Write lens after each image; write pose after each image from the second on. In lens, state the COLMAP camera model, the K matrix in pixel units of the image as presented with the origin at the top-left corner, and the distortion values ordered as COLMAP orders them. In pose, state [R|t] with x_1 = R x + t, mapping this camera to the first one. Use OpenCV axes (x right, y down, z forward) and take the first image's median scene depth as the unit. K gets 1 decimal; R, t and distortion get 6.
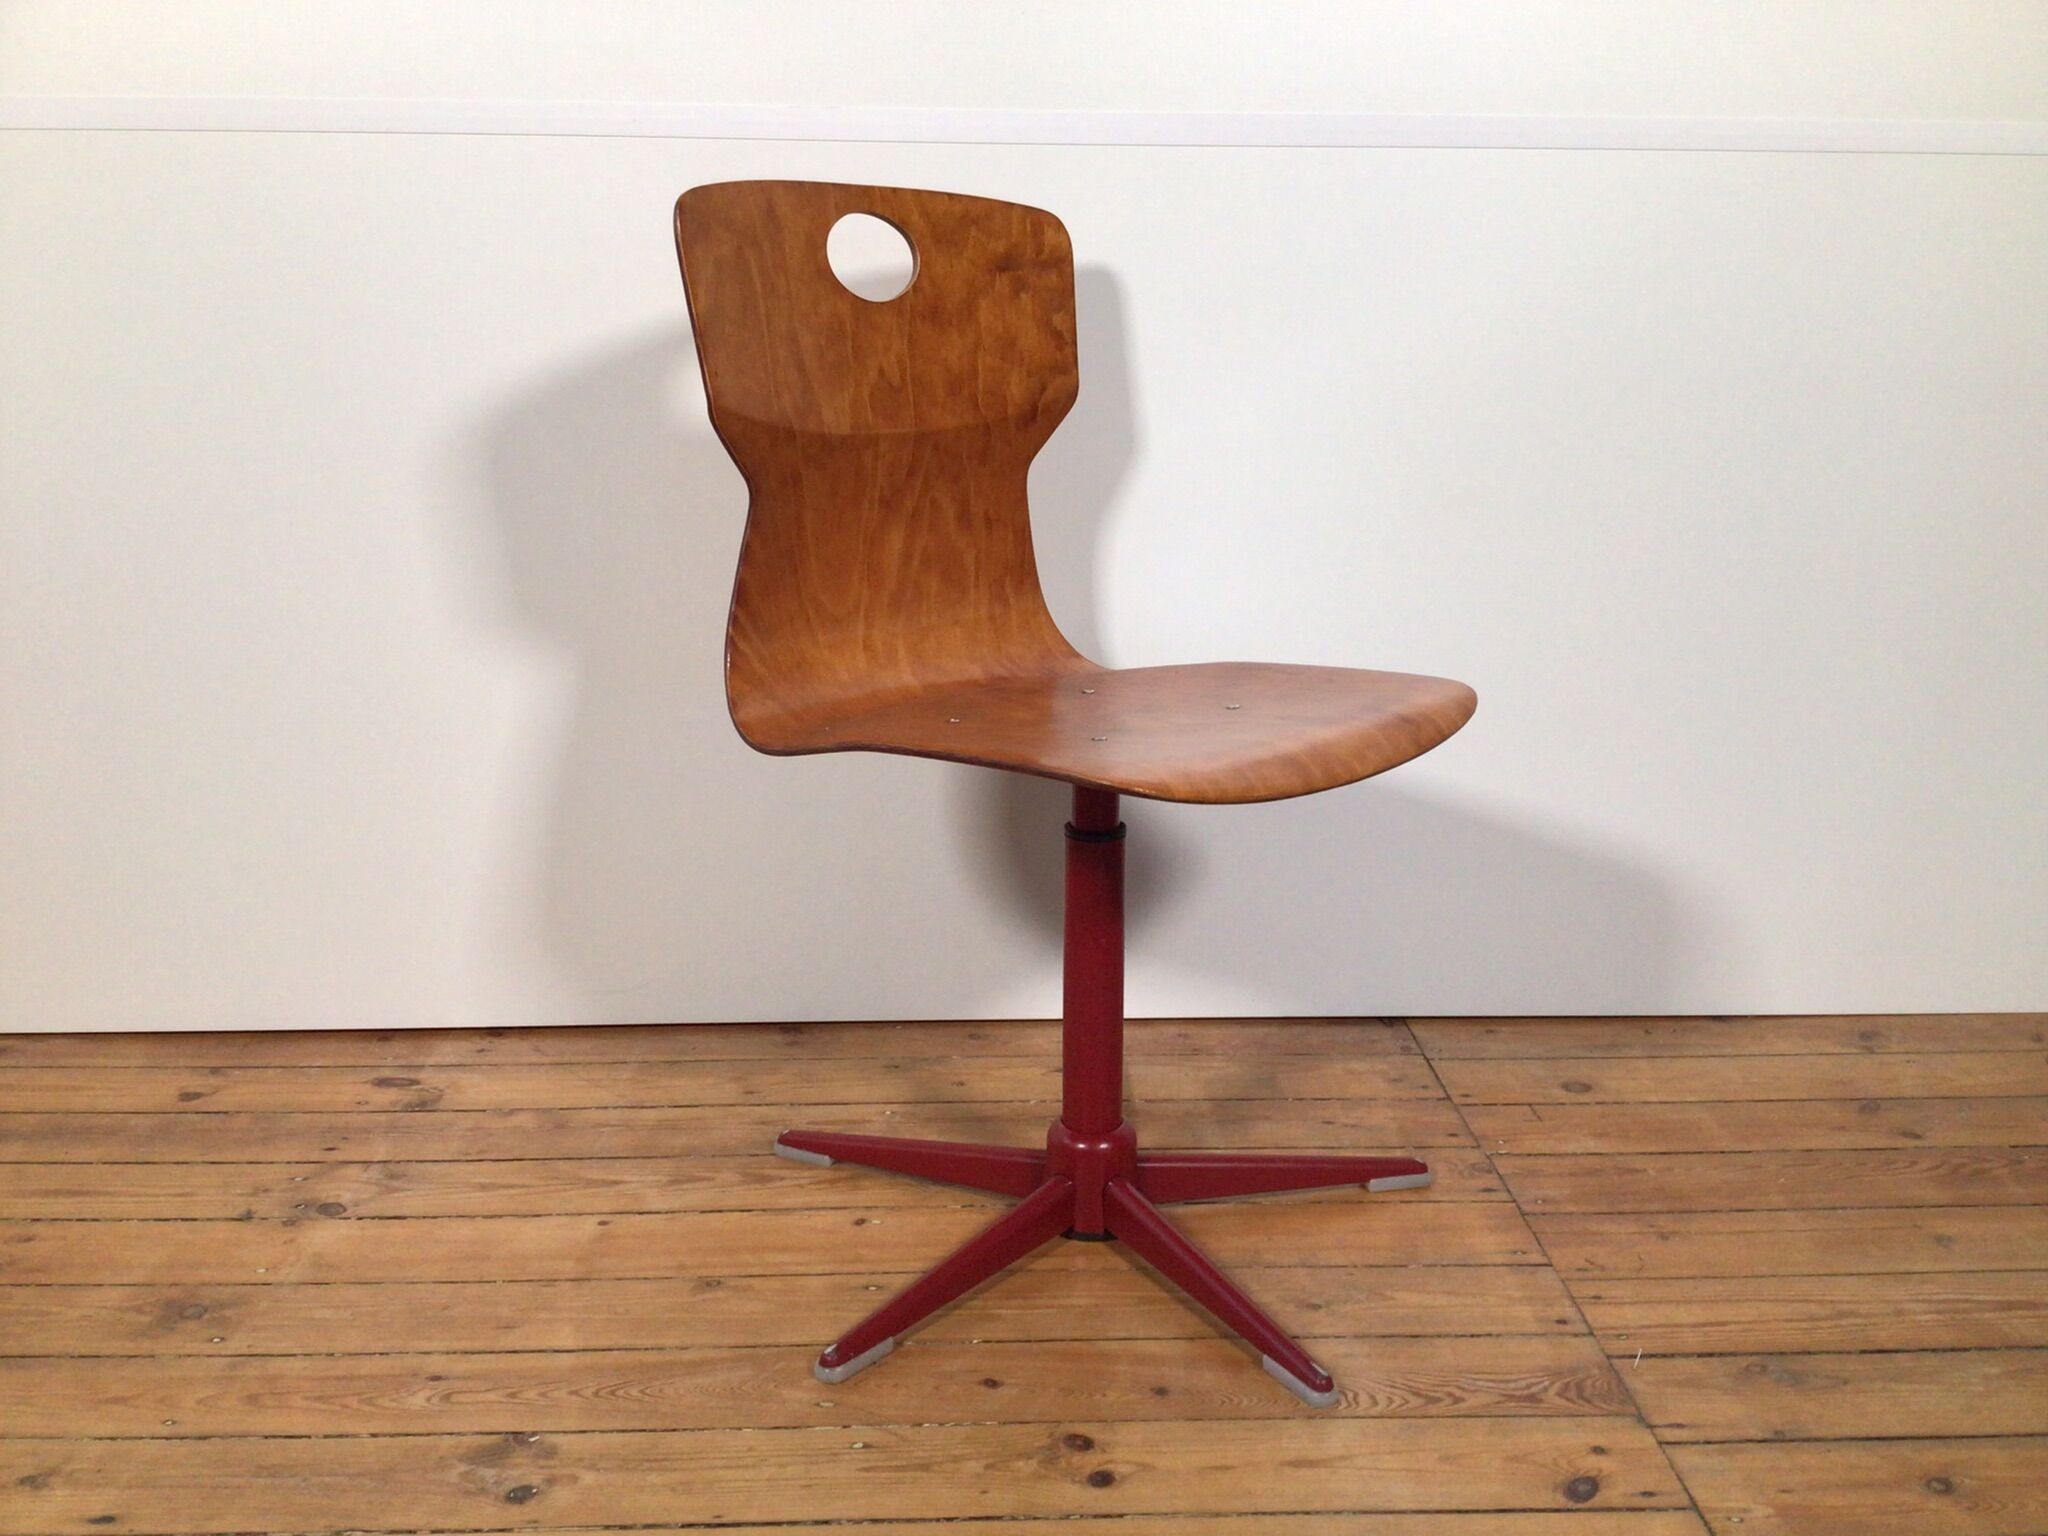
lens RADIAL K [[1770.4, 0, 1022.5], [0, 1770.4, 725.3], [0, 0, 1]] dist [0.091669, -0.145129]
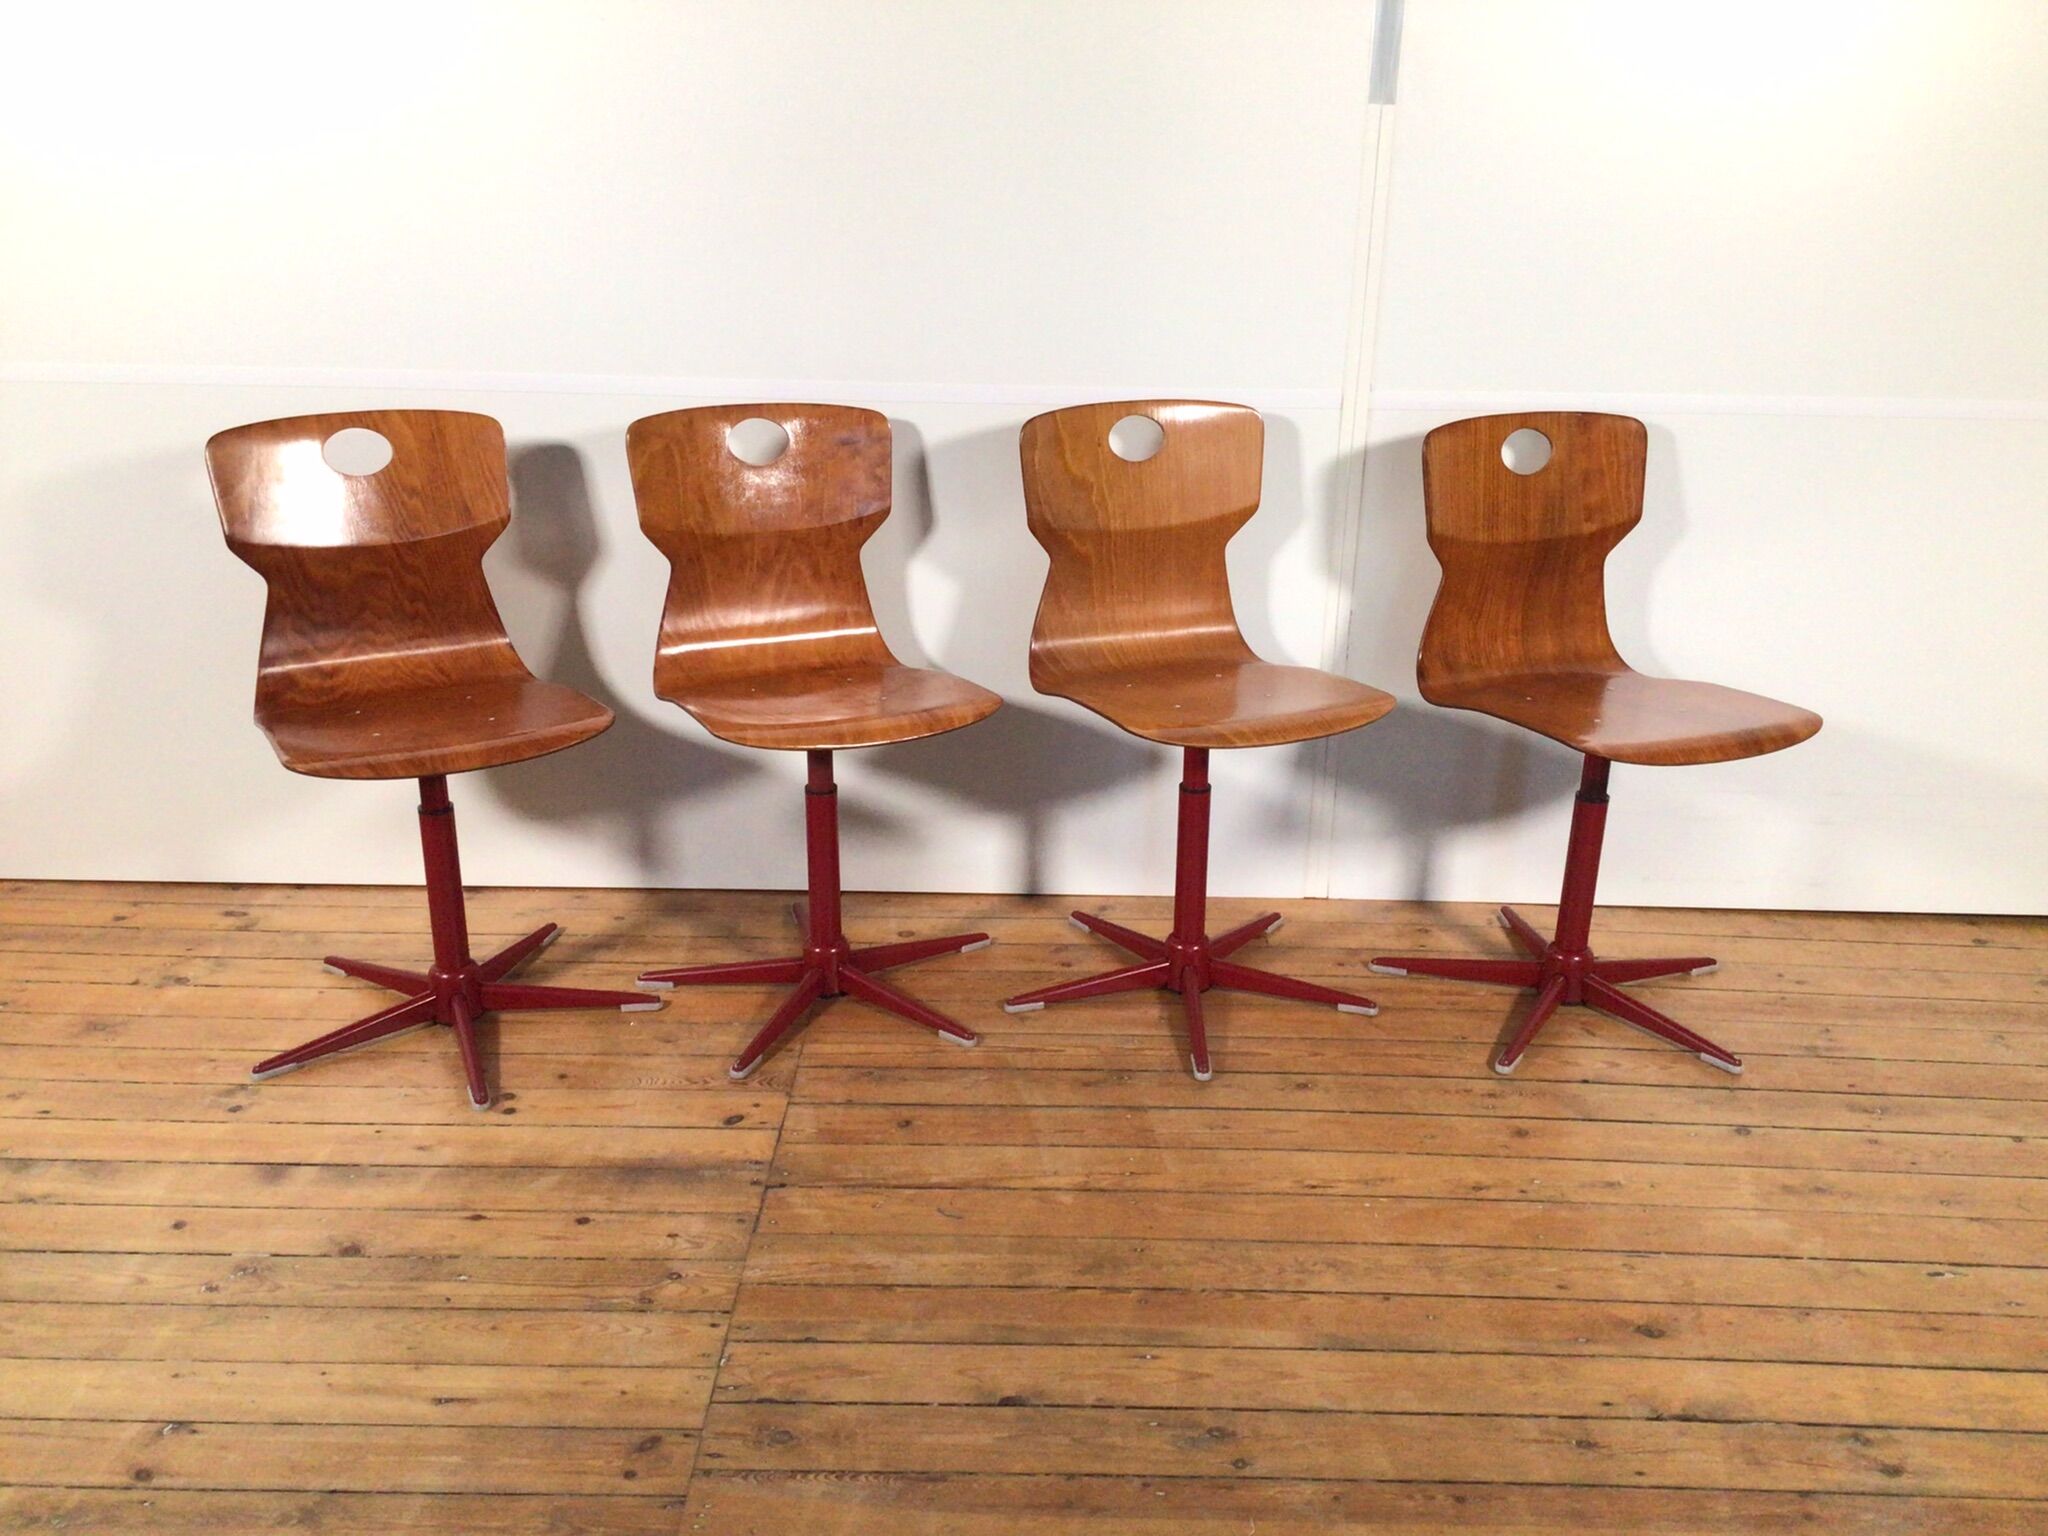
lens RADIAL K [[1770.4, 0, 1034.4], [0, 1770.4, 775.9], [0, 0, 1]] dist [0.091669, -0.145129]
pose [[0.998626, 0.022641, -0.047262, 0.656669], [-0.016487, 0.991796, 0.126767, -0.219142], [0.049745, -0.125813, 0.990806, -0.884893]]
